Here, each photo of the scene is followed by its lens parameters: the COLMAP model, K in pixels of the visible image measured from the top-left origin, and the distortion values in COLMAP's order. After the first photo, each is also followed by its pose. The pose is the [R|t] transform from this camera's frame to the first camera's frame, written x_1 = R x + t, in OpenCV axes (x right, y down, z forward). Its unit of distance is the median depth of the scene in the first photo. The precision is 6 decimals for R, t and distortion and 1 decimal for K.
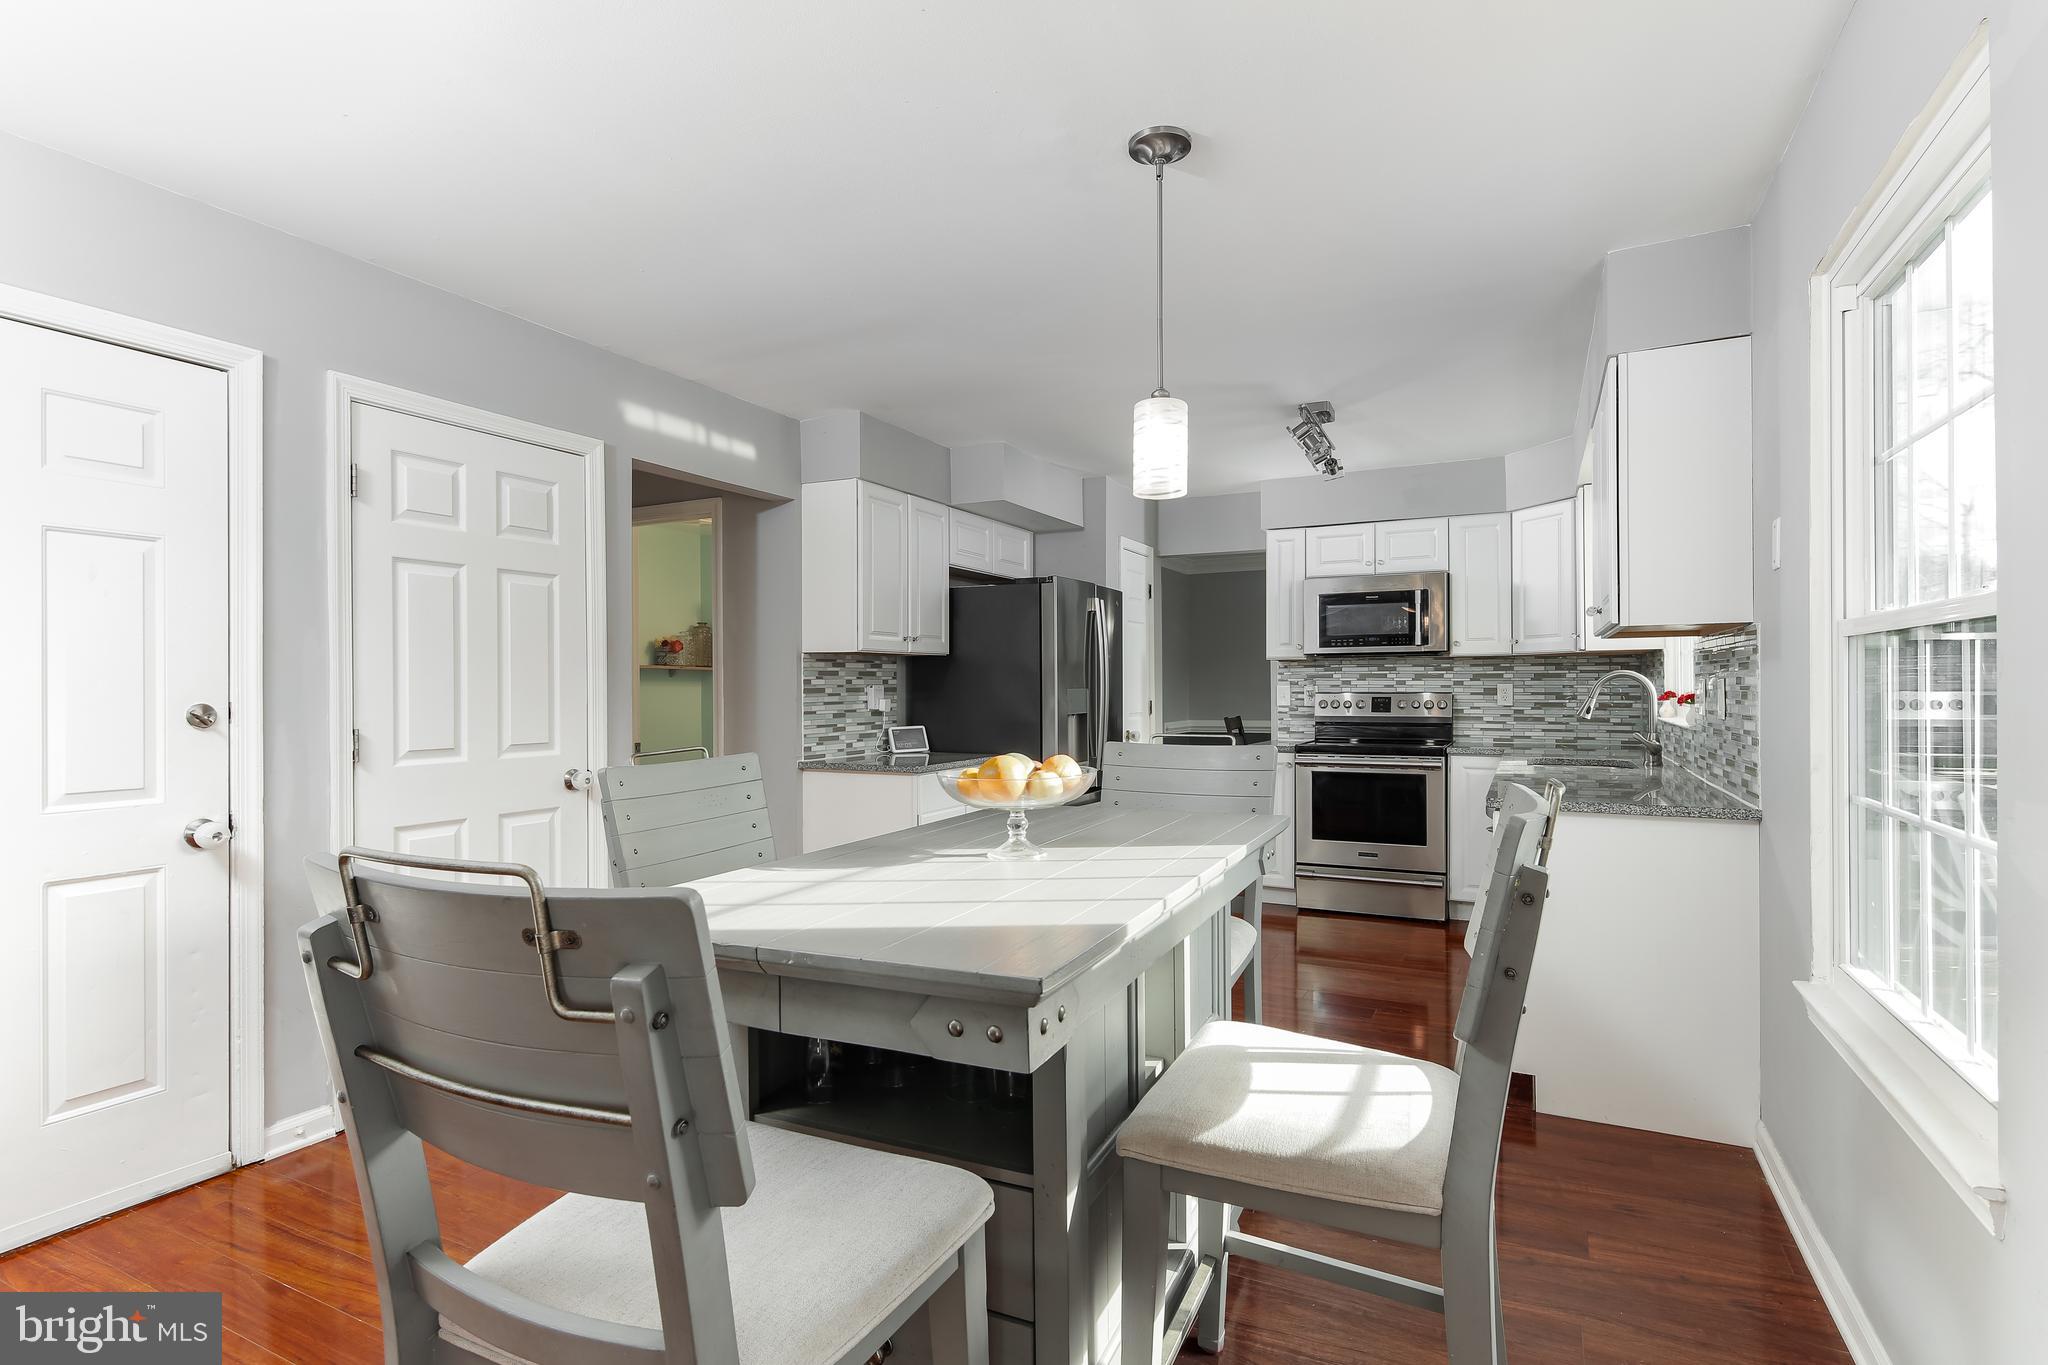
lens RADIAL K [[987.2, 0, 1034.8], [0, 987.2, 683.3], [0, 0, 1]] dist [0.003266, -0.000269]
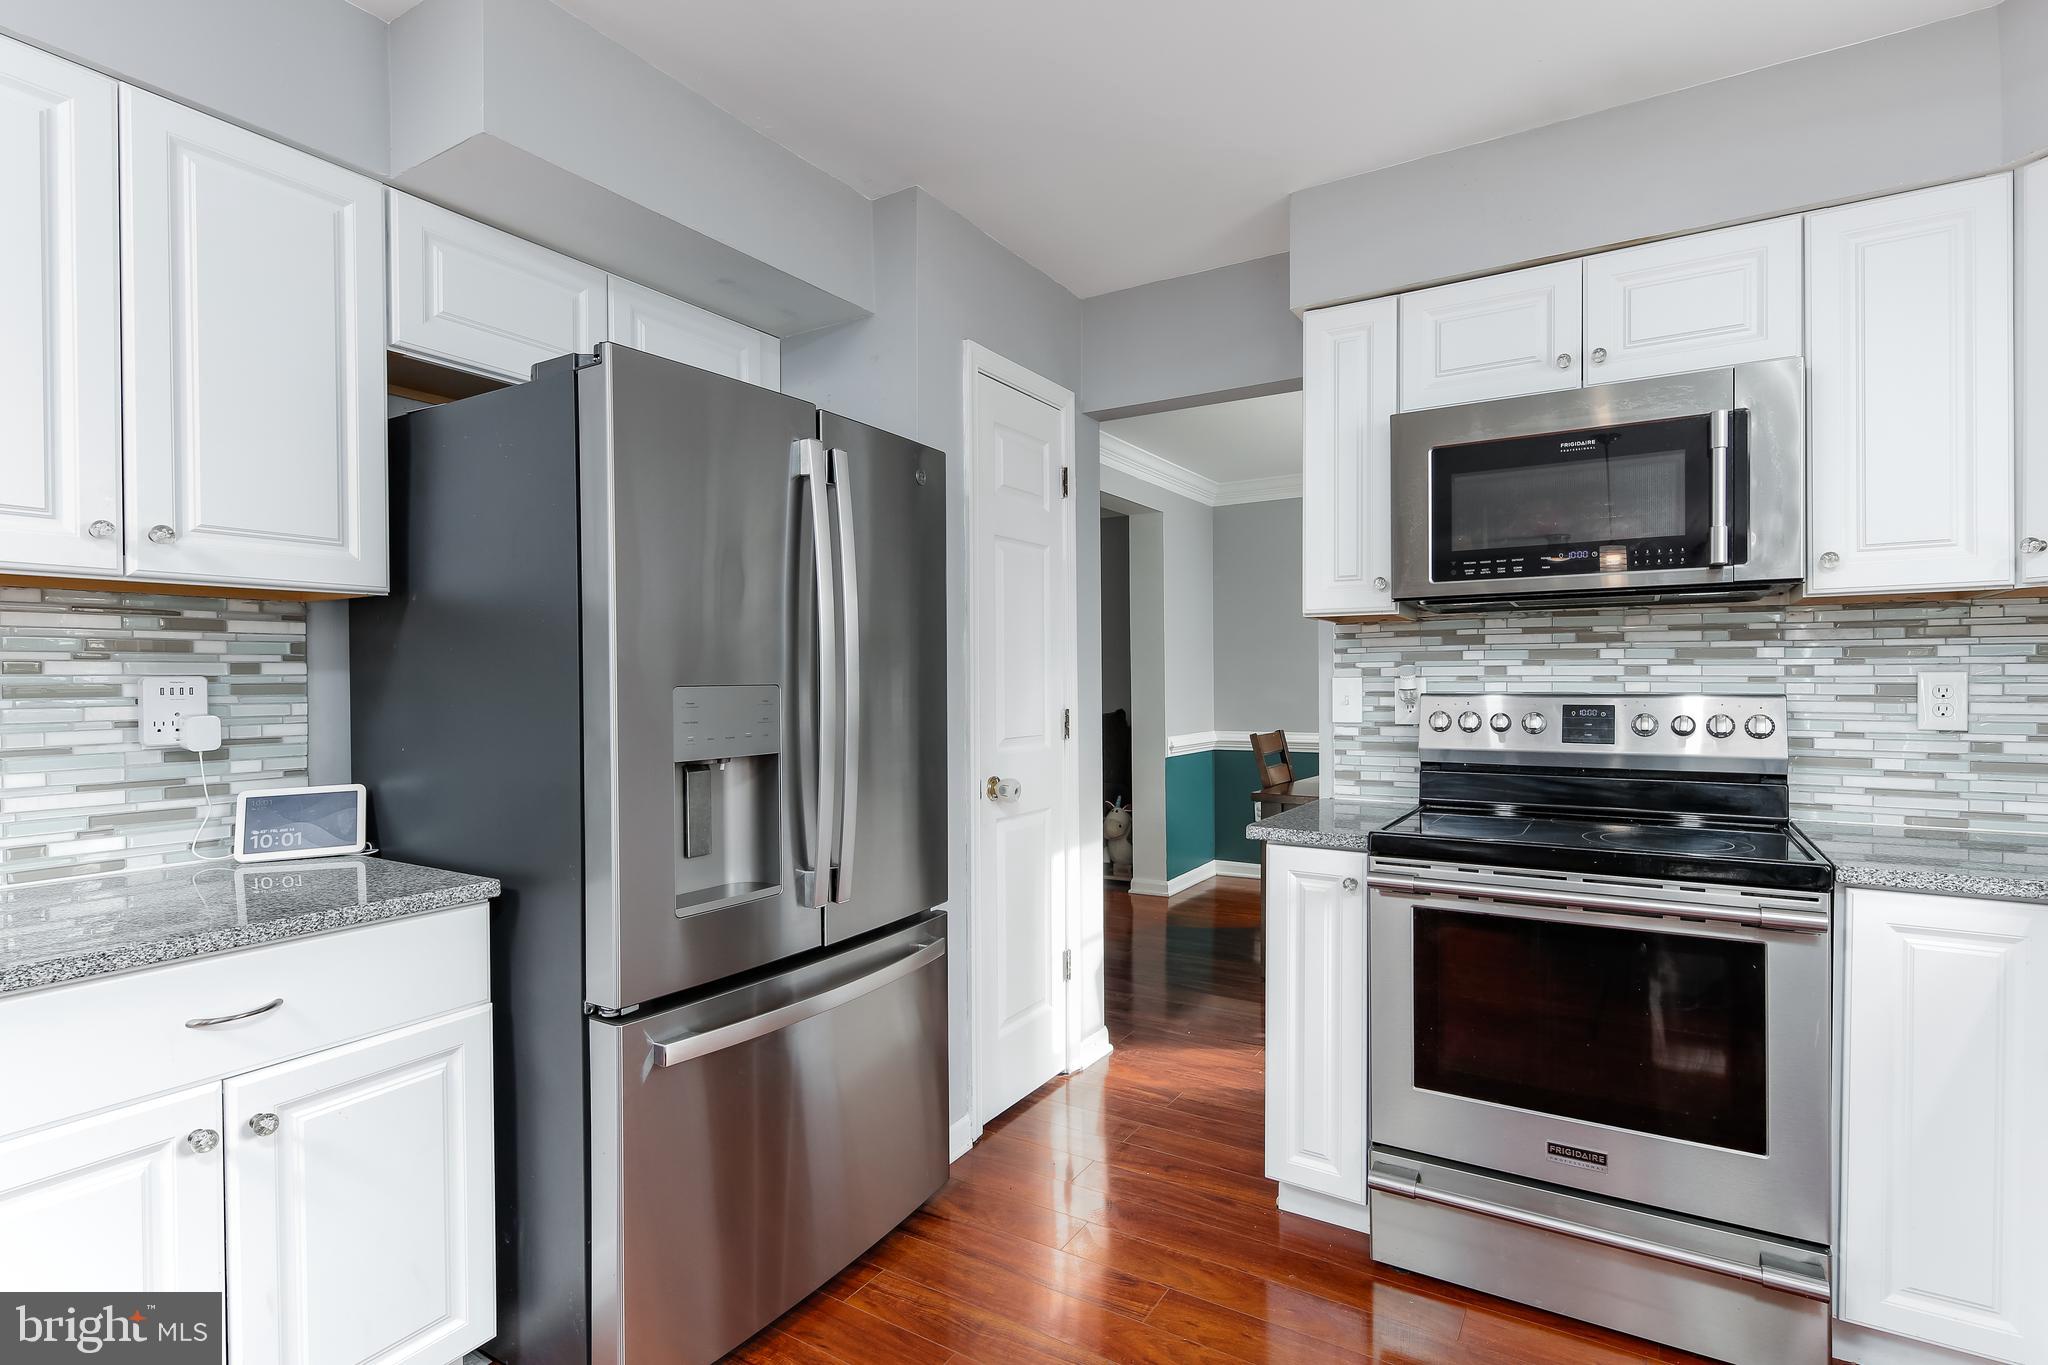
lens RADIAL K [[987.2, 0, 1034.8], [0, 987.2, 683.3], [0, 0, 1]] dist [0.003266, -0.000269]
pose [[0.996197, -0.000778, -0.087123, 0.169397], [0.001269, 0.999984, 0.005586, 0.002264], [0.087118, -0.005675, 0.996182, 0.611867]]
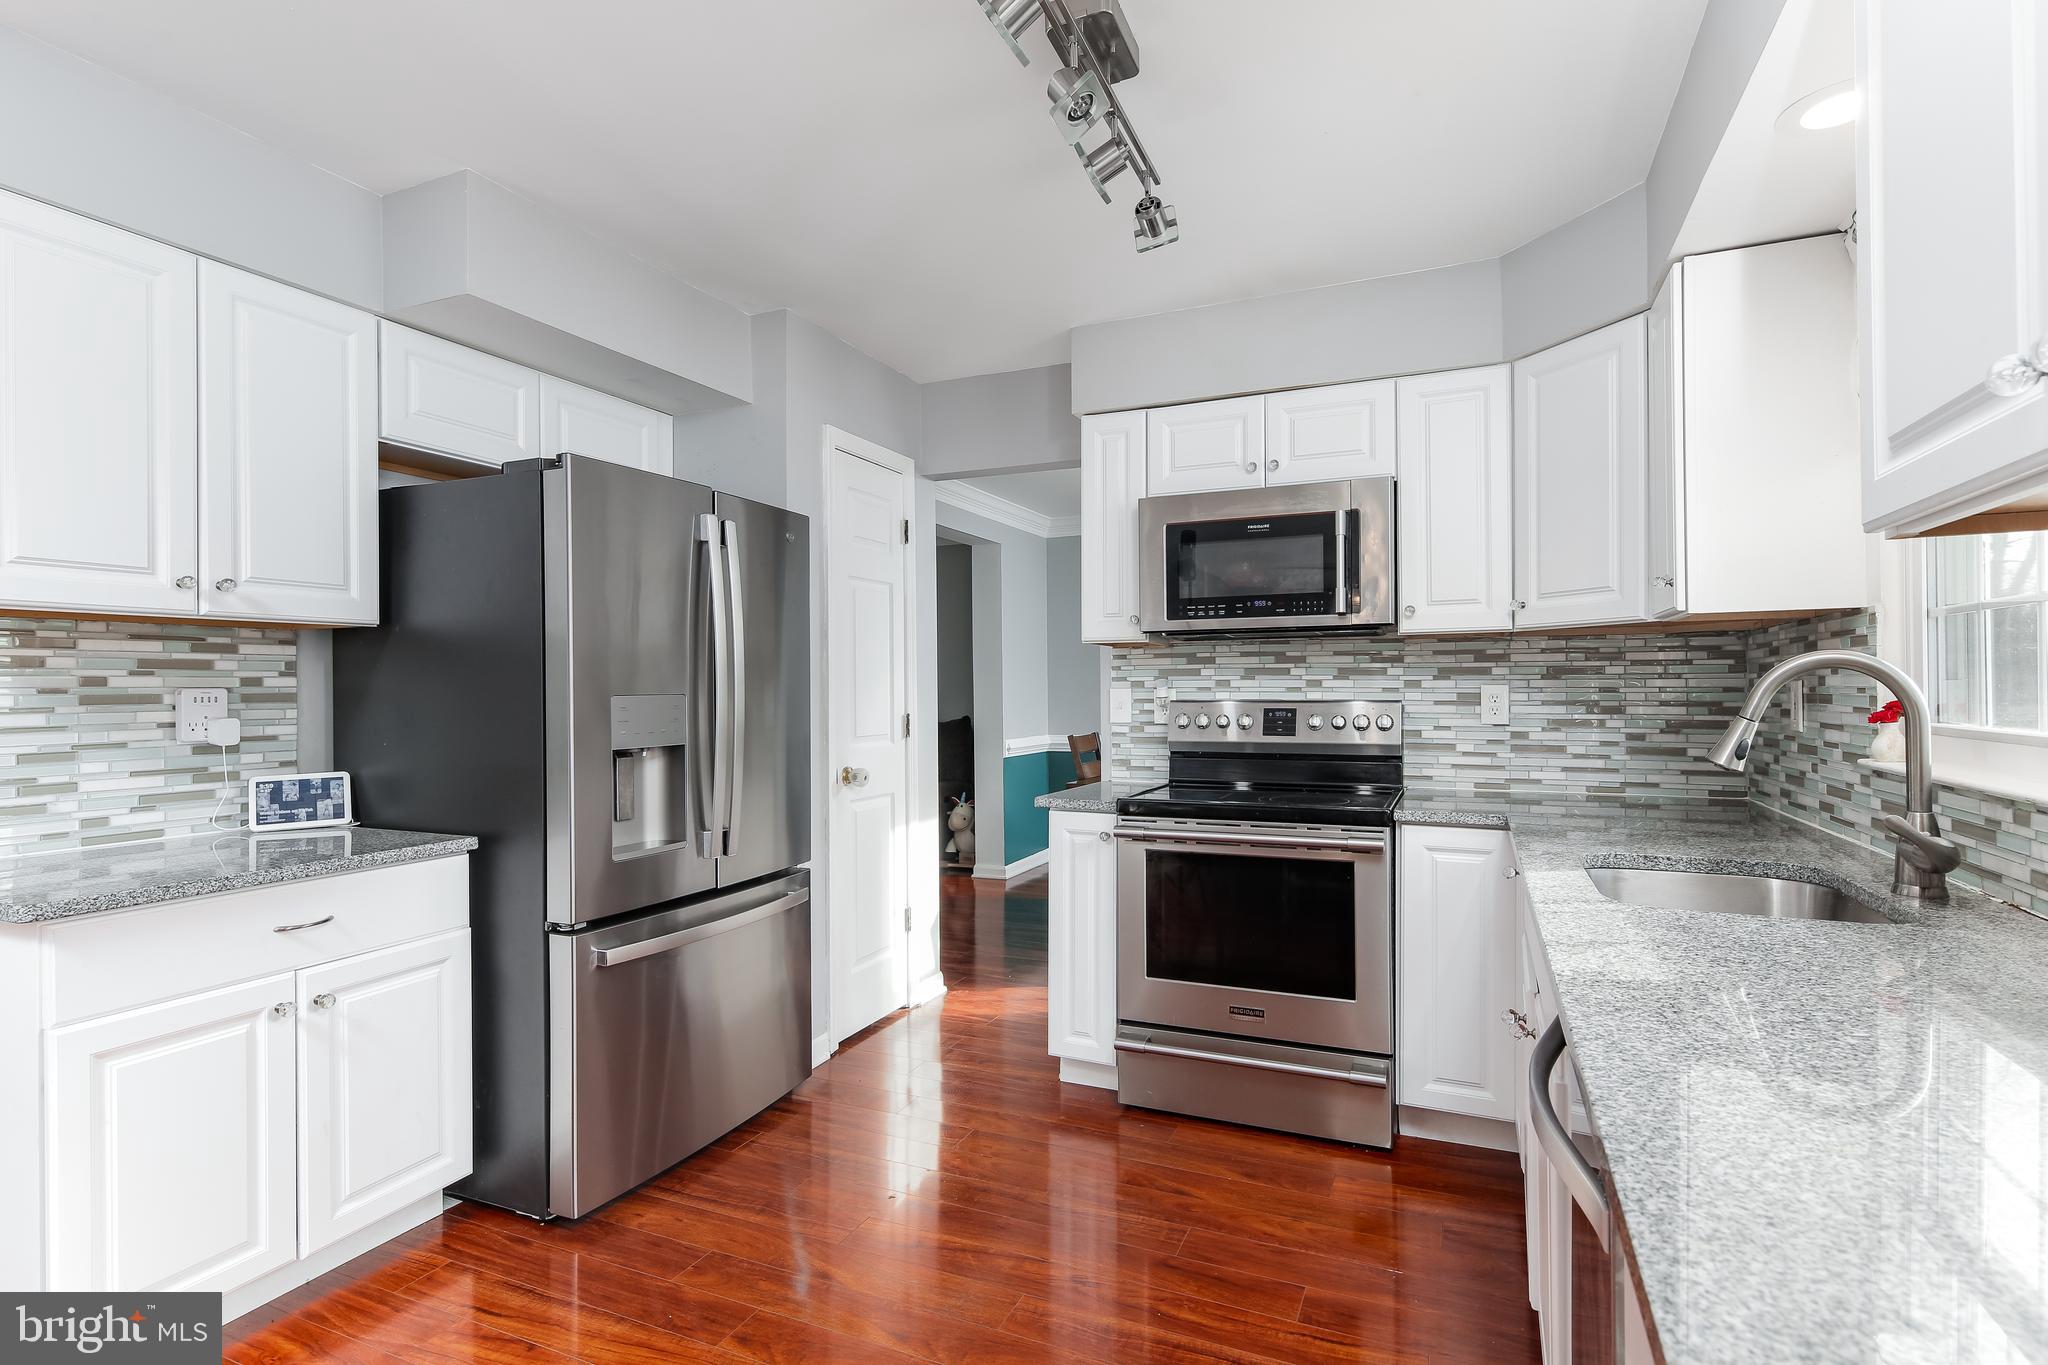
lens RADIAL K [[987.2, 0, 1034.8], [0, 987.2, 683.3], [0, 0, 1]] dist [0.003266, -0.000269]
pose [[0.998654, -0.000876, 0.051854, 0.192367], [0.001069, 0.999993, -0.003690, 0.001262], [-0.051851, 0.003741, 0.998648, 0.468315]]
